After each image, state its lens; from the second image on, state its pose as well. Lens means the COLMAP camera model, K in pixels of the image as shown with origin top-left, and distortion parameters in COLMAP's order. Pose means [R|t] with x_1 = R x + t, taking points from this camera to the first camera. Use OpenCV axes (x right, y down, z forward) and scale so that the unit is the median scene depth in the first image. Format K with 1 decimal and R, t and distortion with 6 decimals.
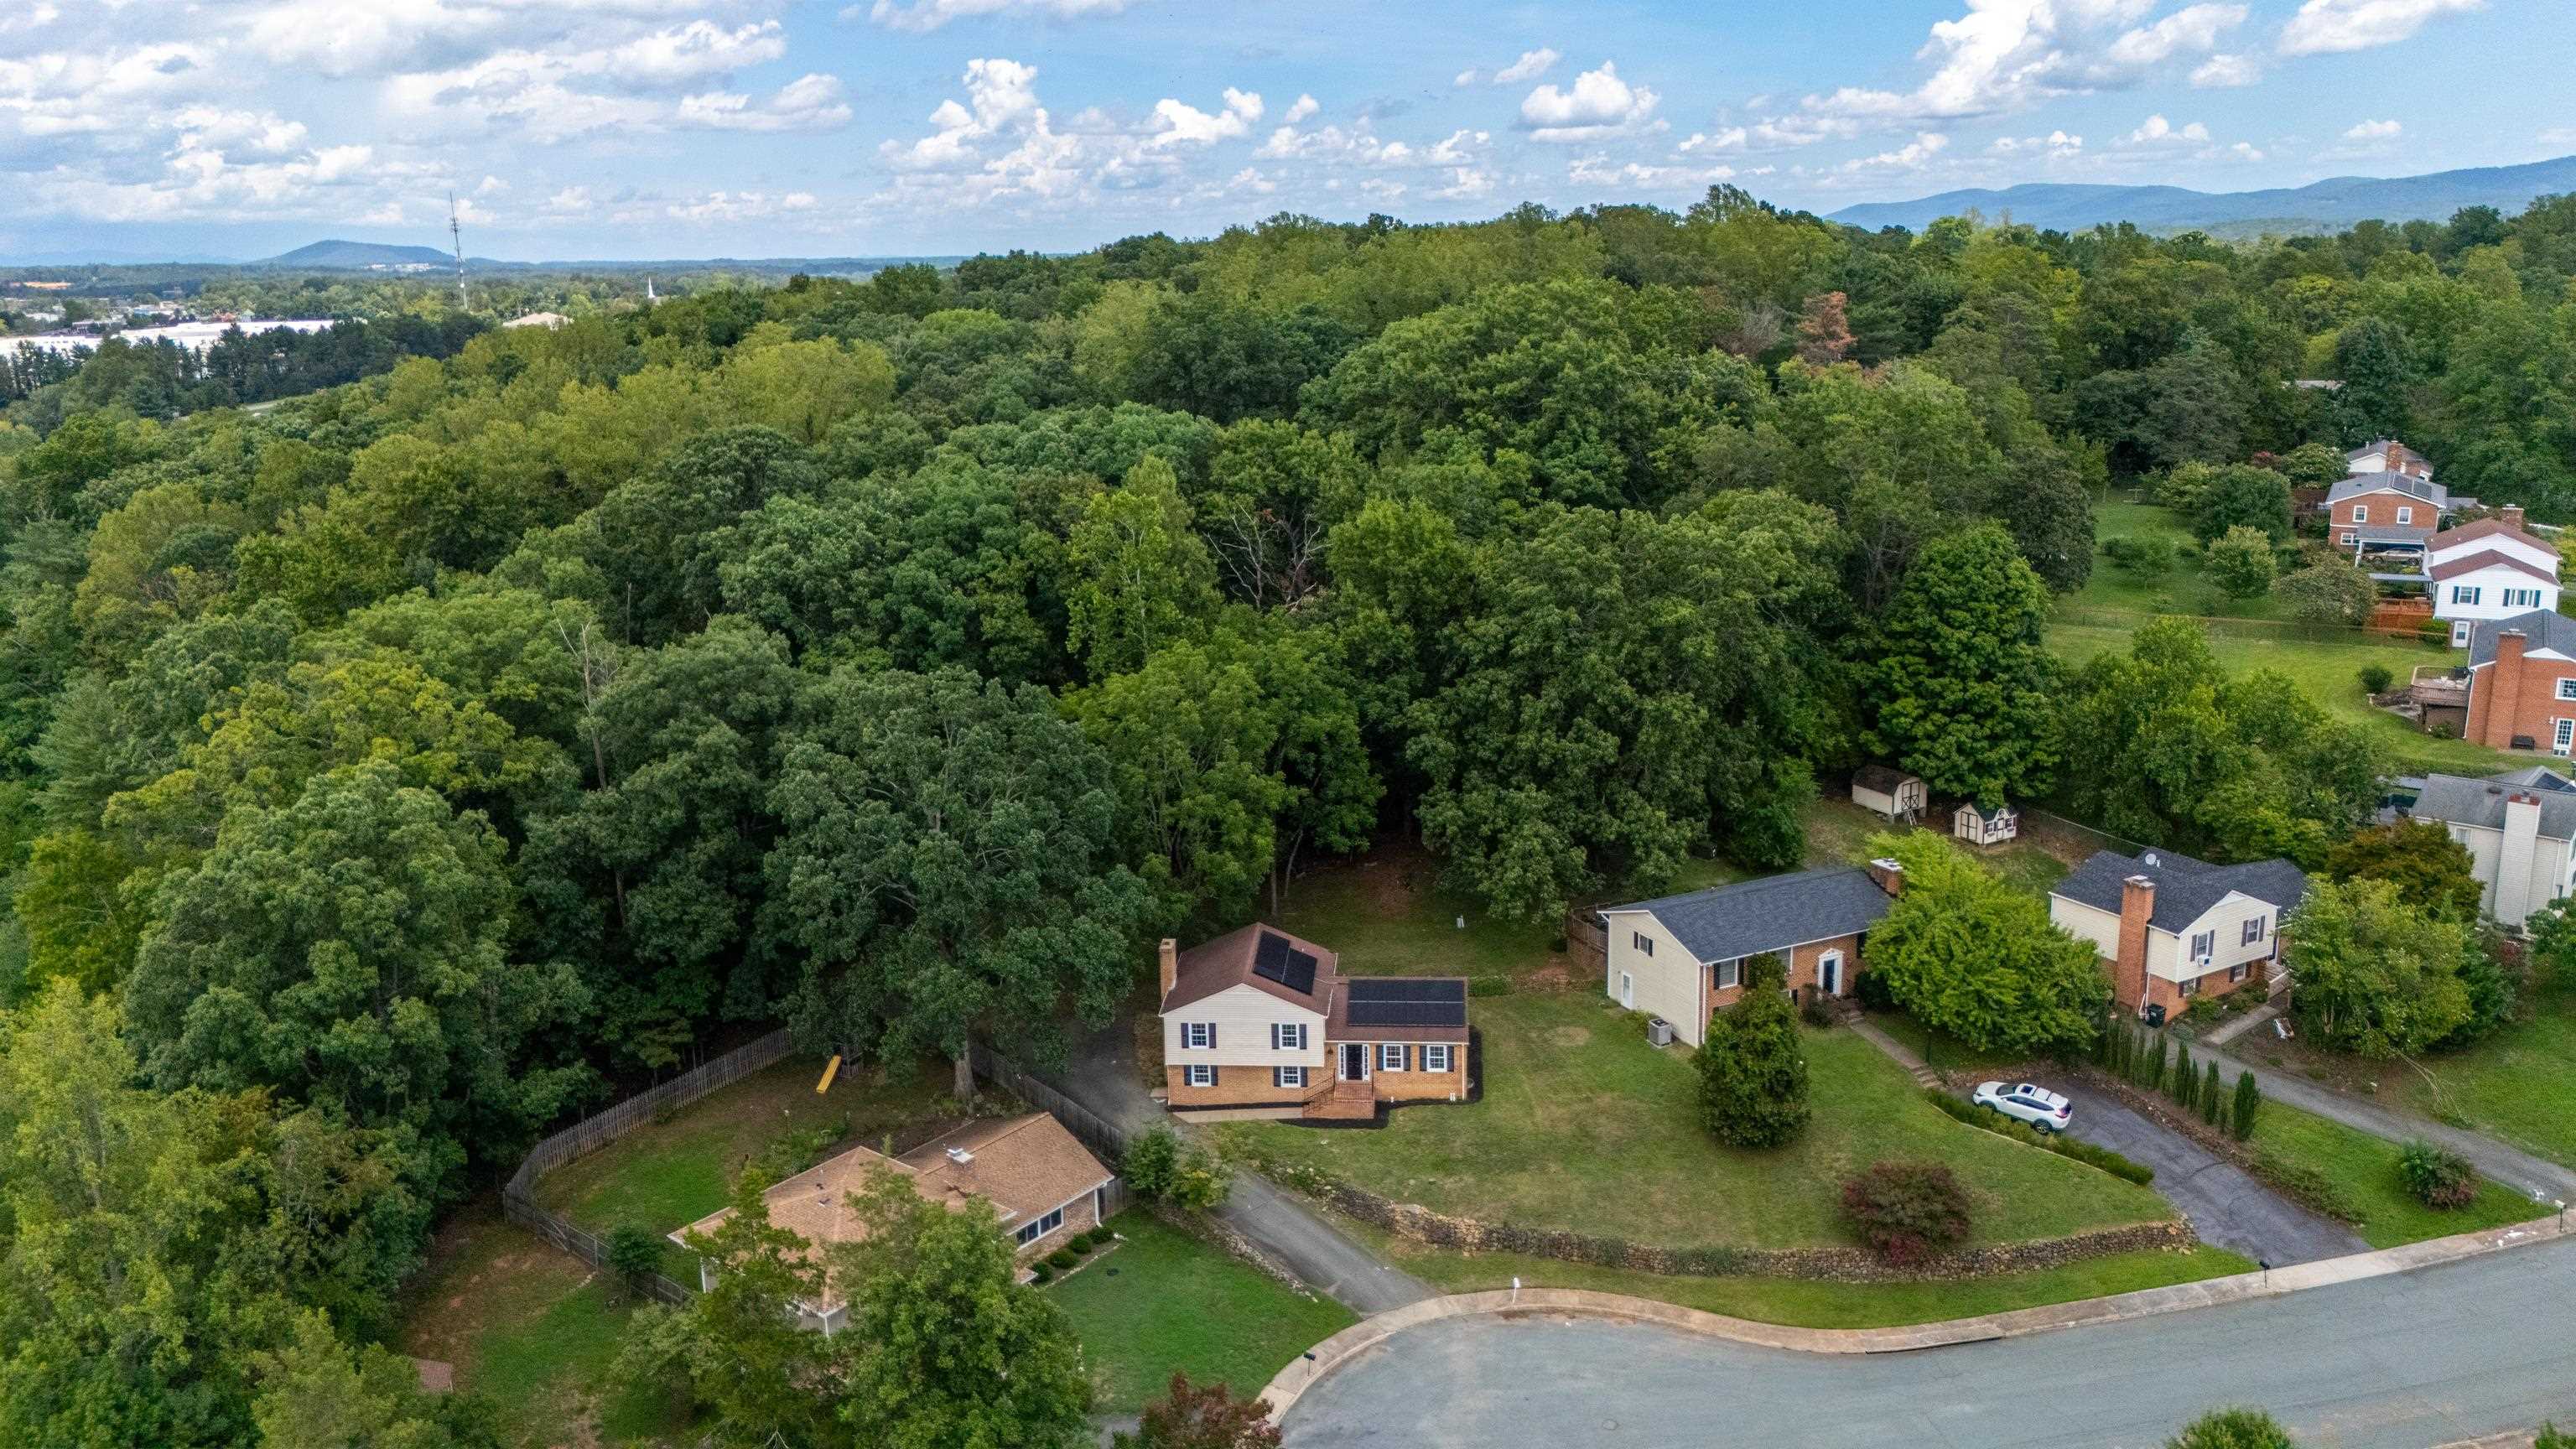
lens RADIAL K [[1887.1, 0, 1284.0], [0, 1887.1, 719.0], [0, 0, 1]] dist [0.073301, -0.082559]
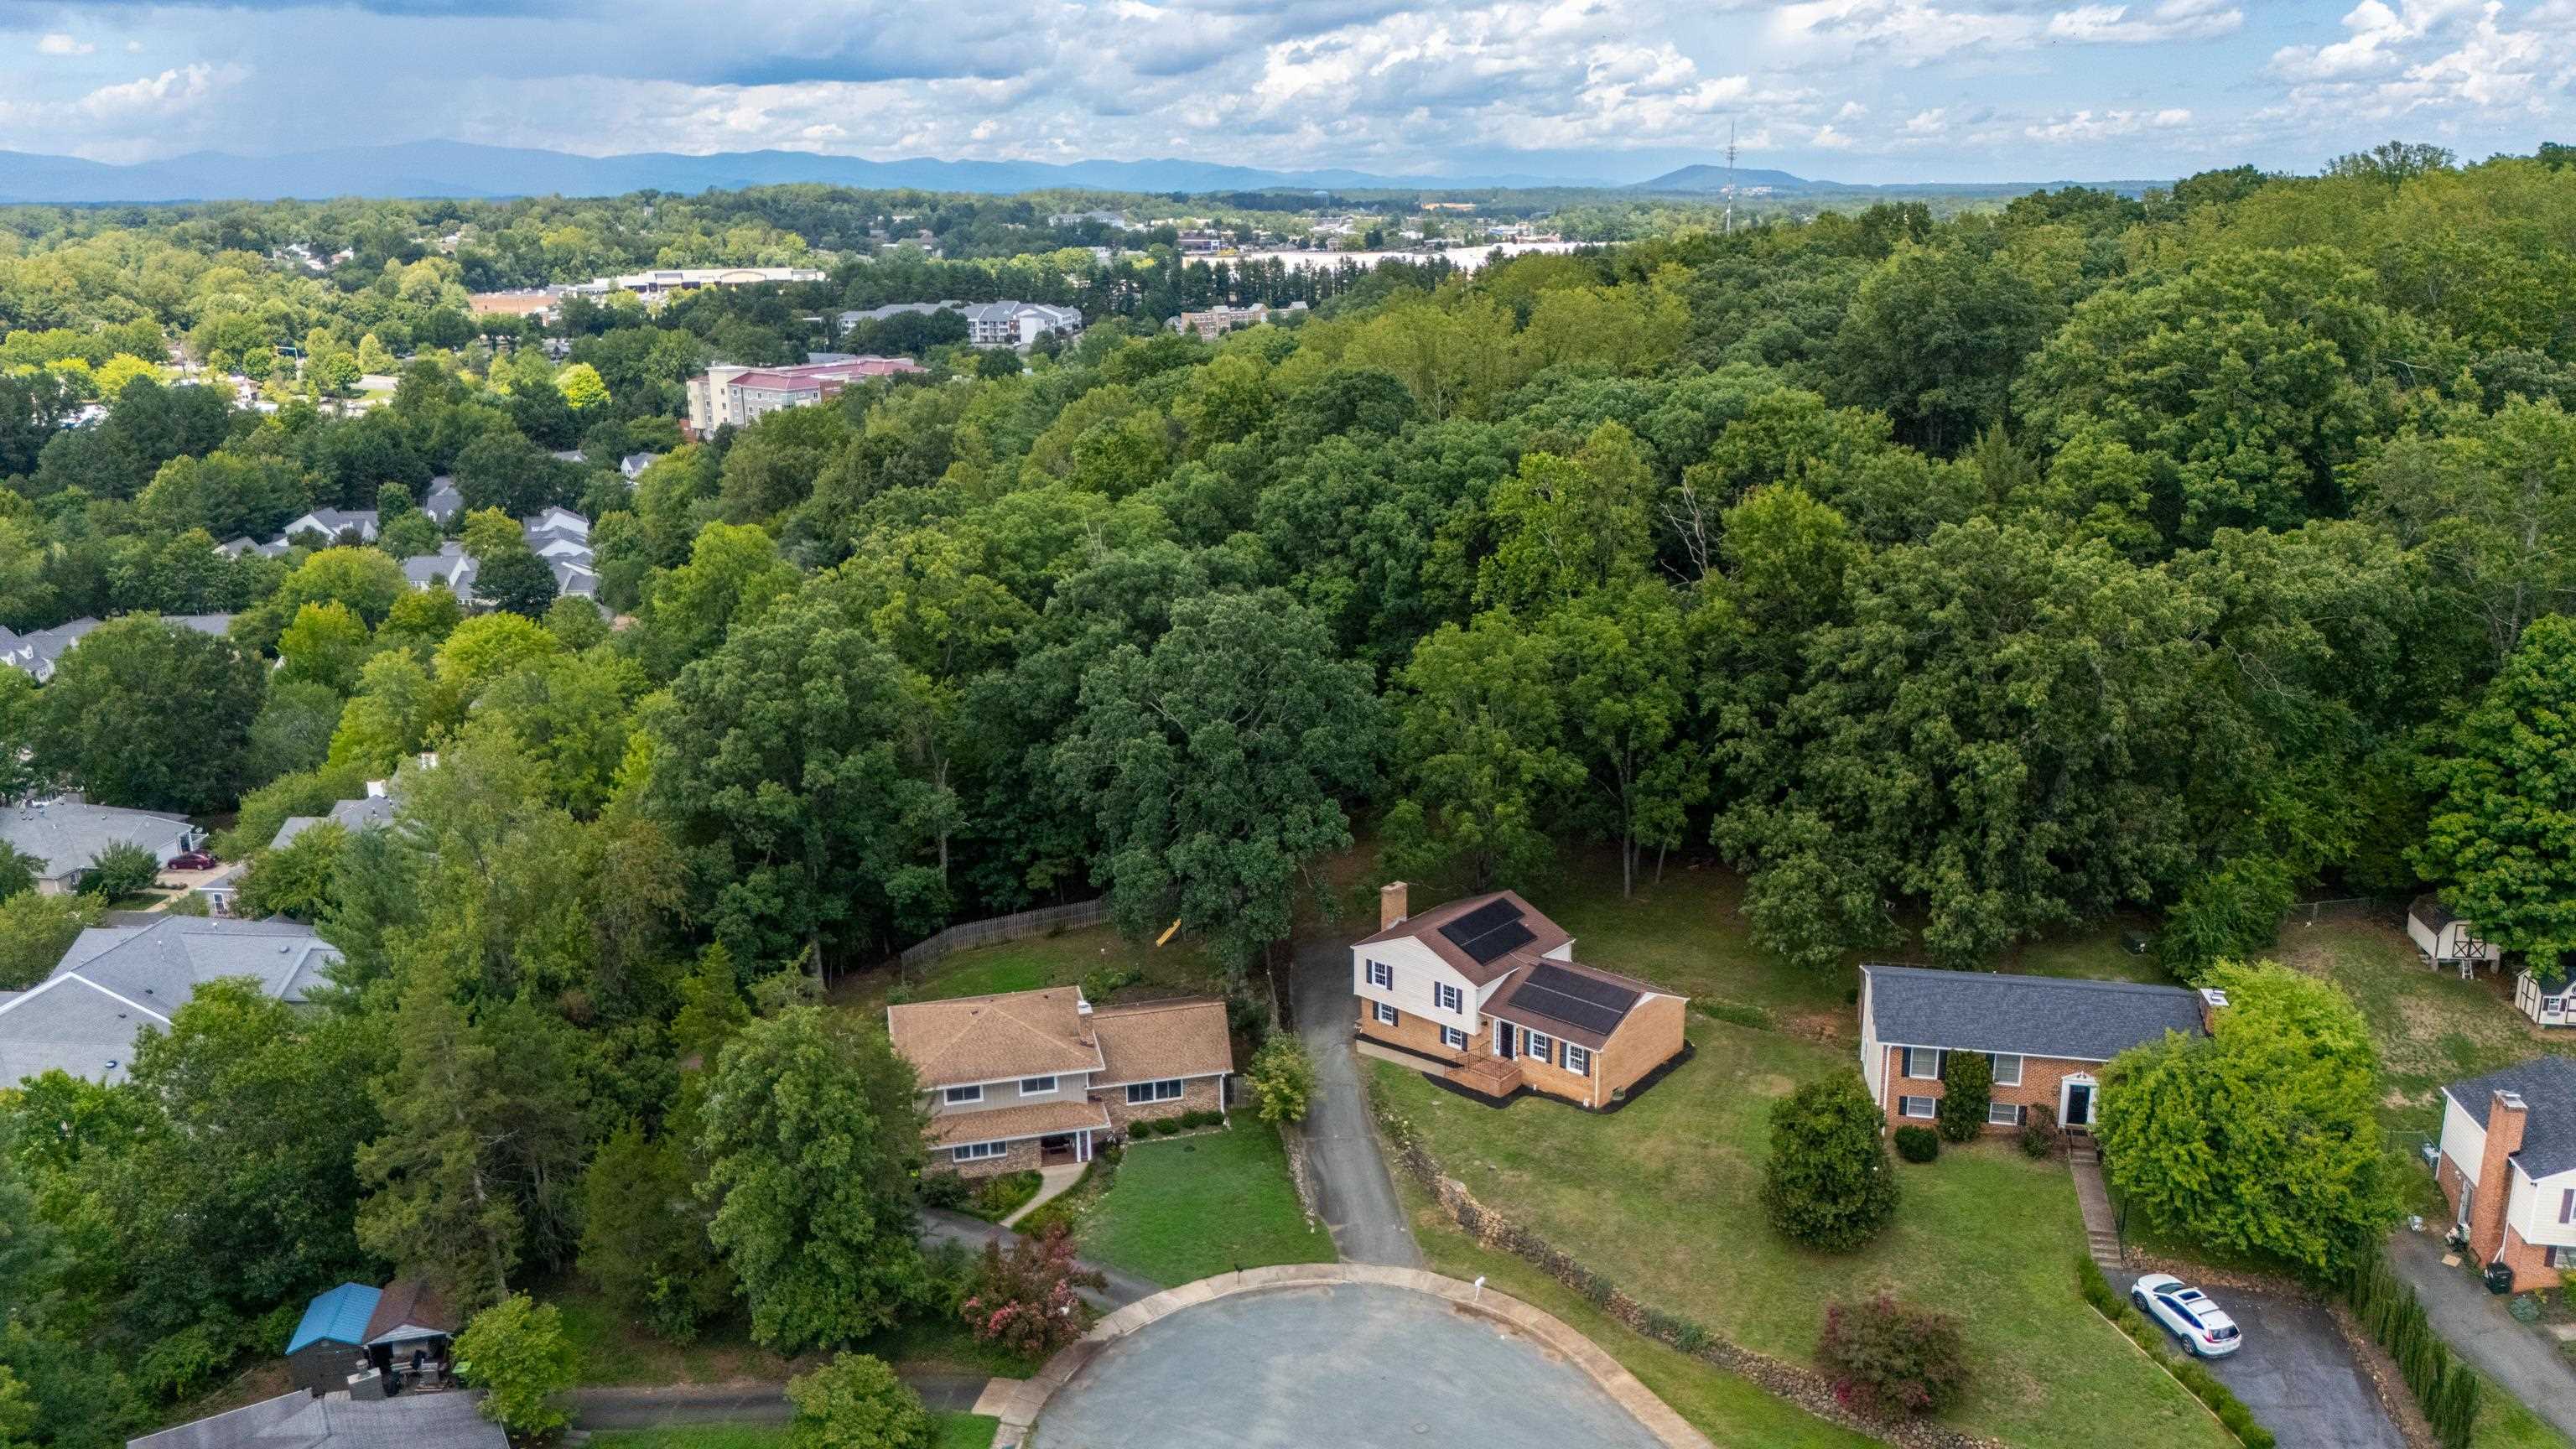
lens RADIAL K [[1887.1, 0, 1284.2], [0, 1887.1, 708.1], [0, 0, 1]] dist [0.073301, -0.082559]
pose [[0.793549, 0.168528, -0.584704, 0.486565], [-0.149491, 0.985428, 0.081142, -0.054808], [0.589858, 0.023017, 0.807179, 0.110623]]
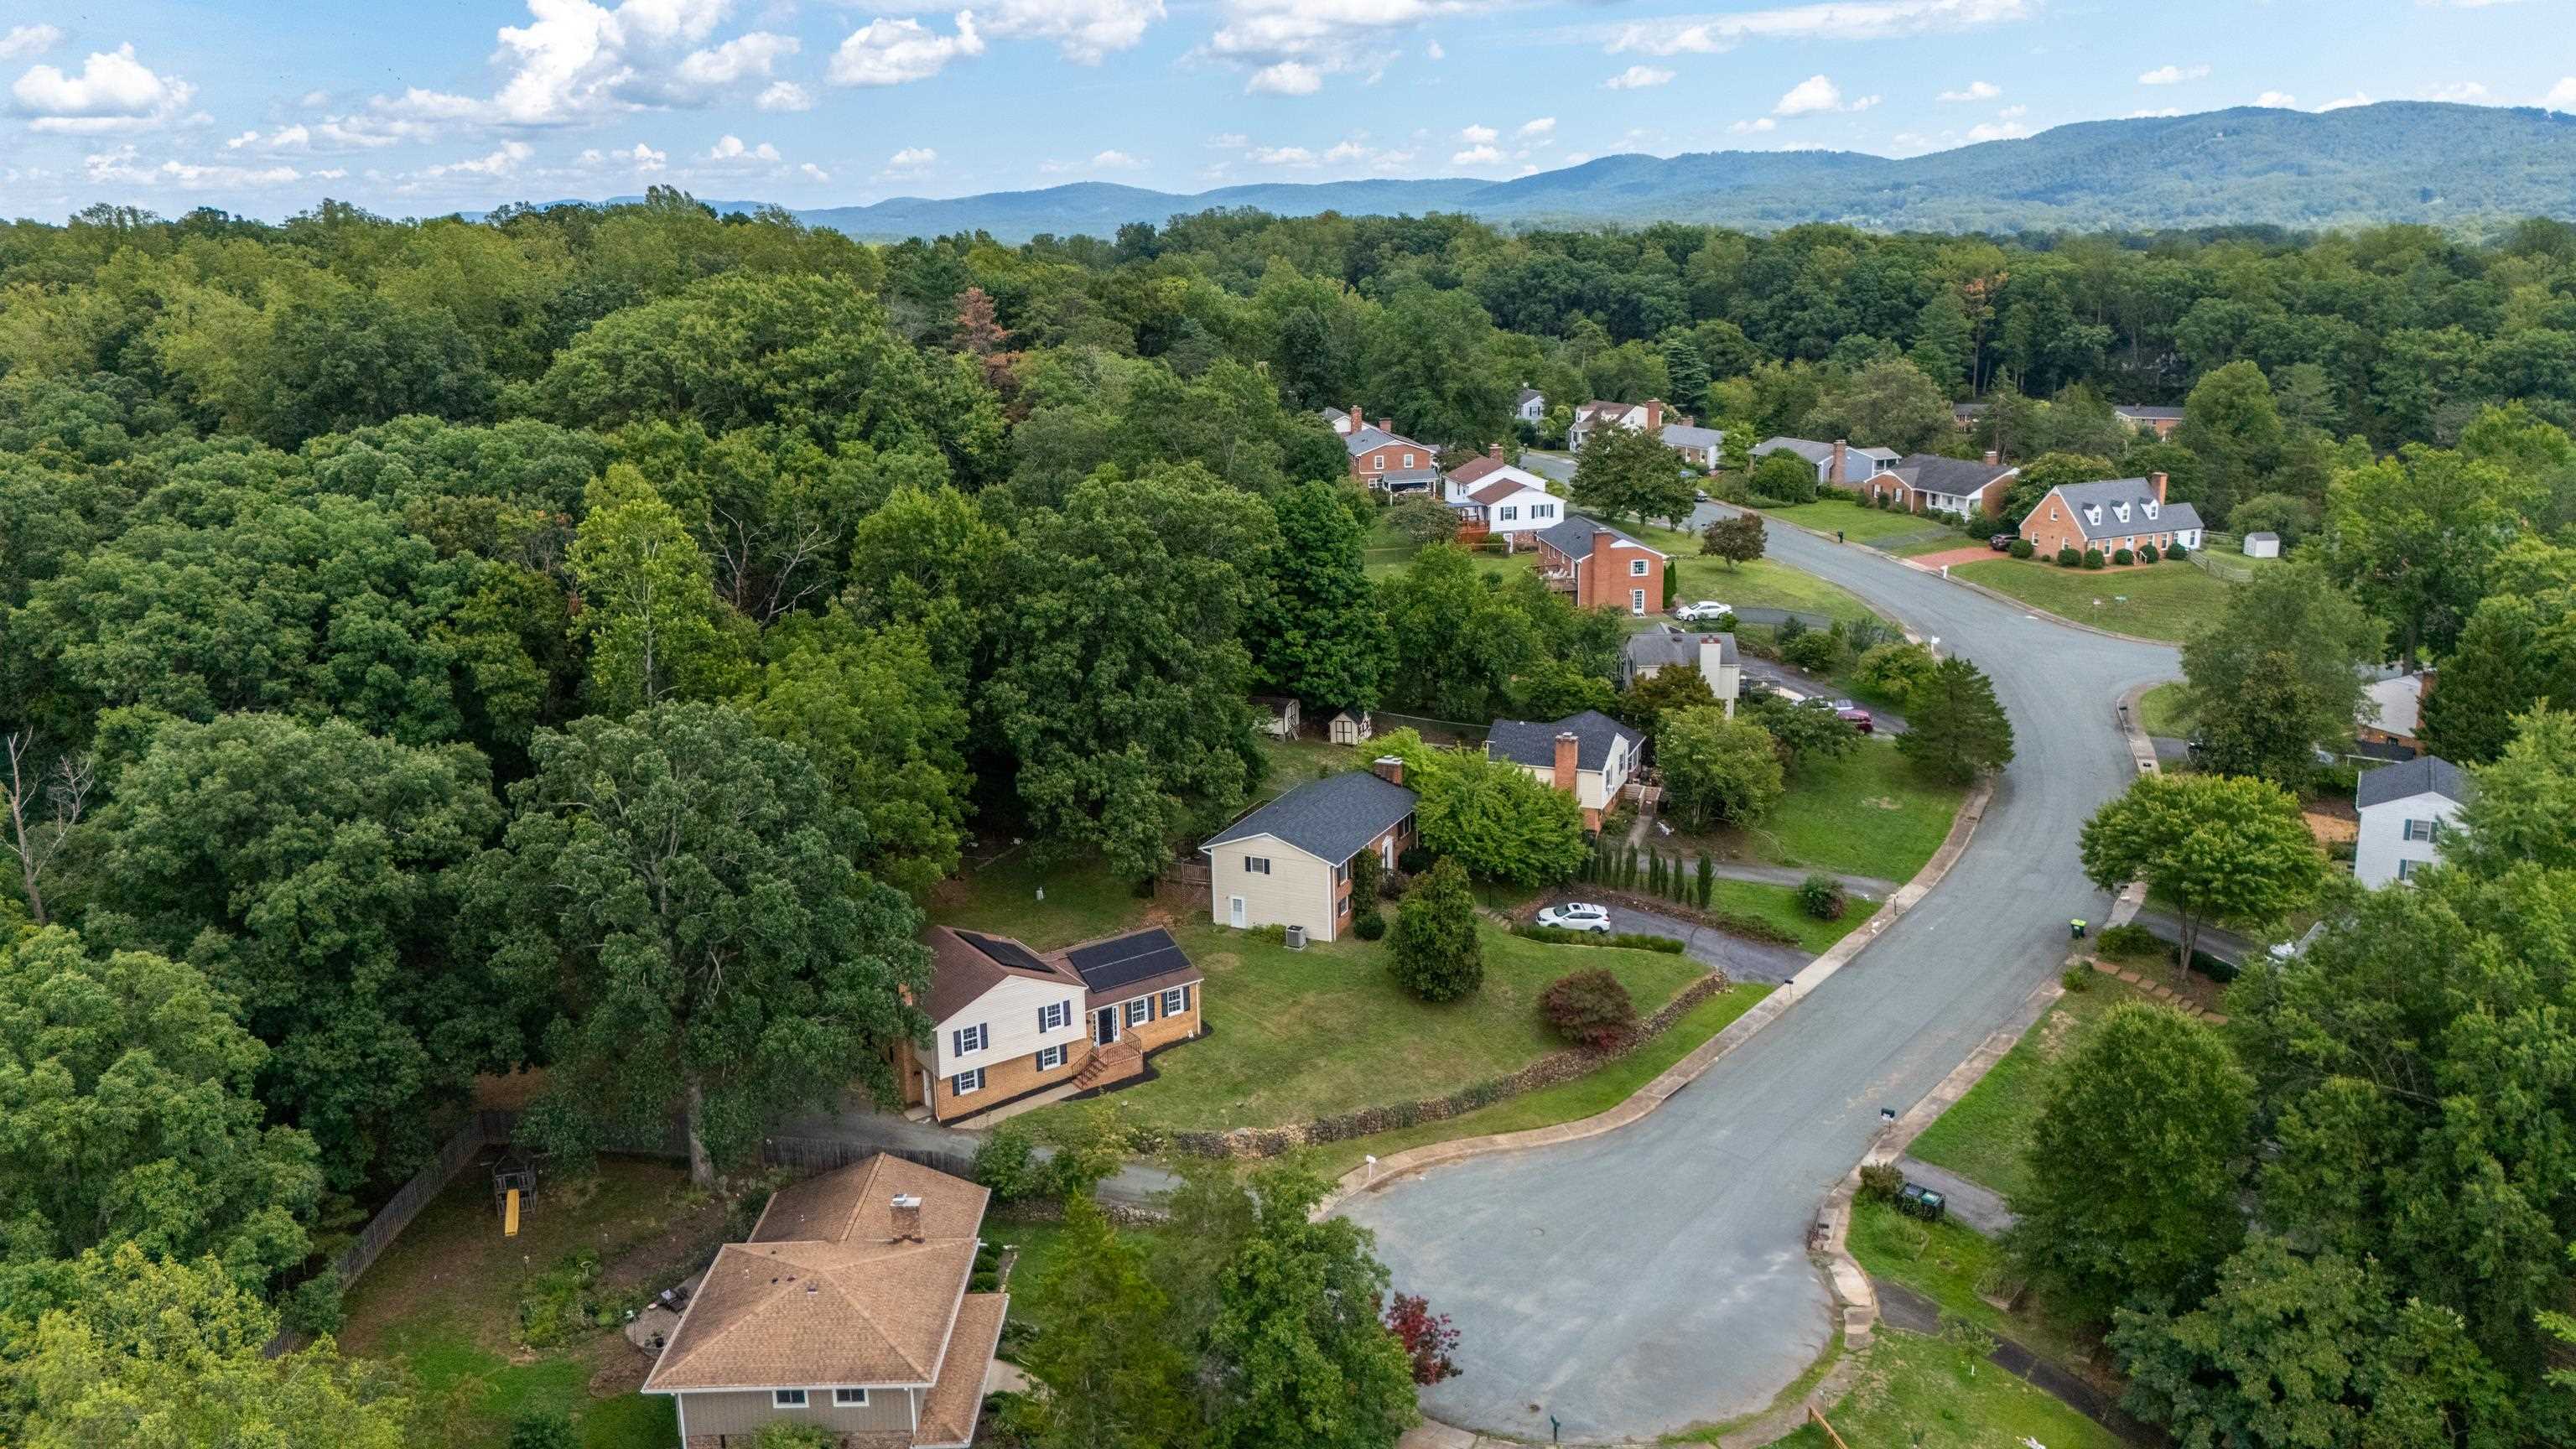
lens RADIAL K [[1887.1, 0, 1284.4], [0, 1887.1, 721.3], [0, 0, 1]] dist [0.073301, -0.082559]
pose [[0.778407, -0.152441, 0.608970, -0.472117], [0.154985, 0.986706, 0.048891, -0.016458], [-0.608328, 0.056325, 0.791685, 0.115637]]
